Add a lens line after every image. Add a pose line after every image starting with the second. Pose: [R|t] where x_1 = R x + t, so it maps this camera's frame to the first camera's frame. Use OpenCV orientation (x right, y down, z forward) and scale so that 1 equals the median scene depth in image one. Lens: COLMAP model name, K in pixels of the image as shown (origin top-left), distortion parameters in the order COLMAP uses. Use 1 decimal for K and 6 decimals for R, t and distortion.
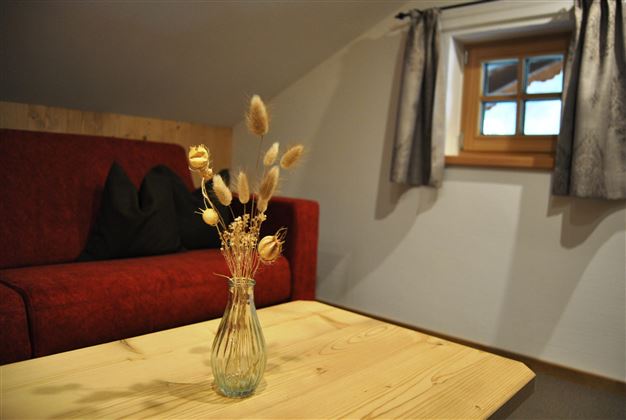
lens RADIAL K [[489.8, 0, 313.0], [0, 489.8, 210.0], [0, 0, 1]] dist [-0.116420, 0.051642]
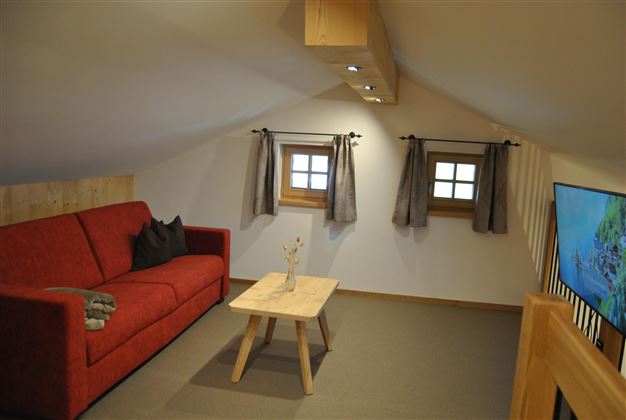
lens RADIAL K [[489.8, 0, 313.0], [0, 489.8, 210.0], [0, 0, 1]] dist [-0.116420, 0.051642]
pose [[0.876730, -0.071430, 0.475650, -0.628469], [0.038928, 0.996205, 0.077851, -0.236701], [-0.479406, -0.049738, 0.876183, -0.976484]]
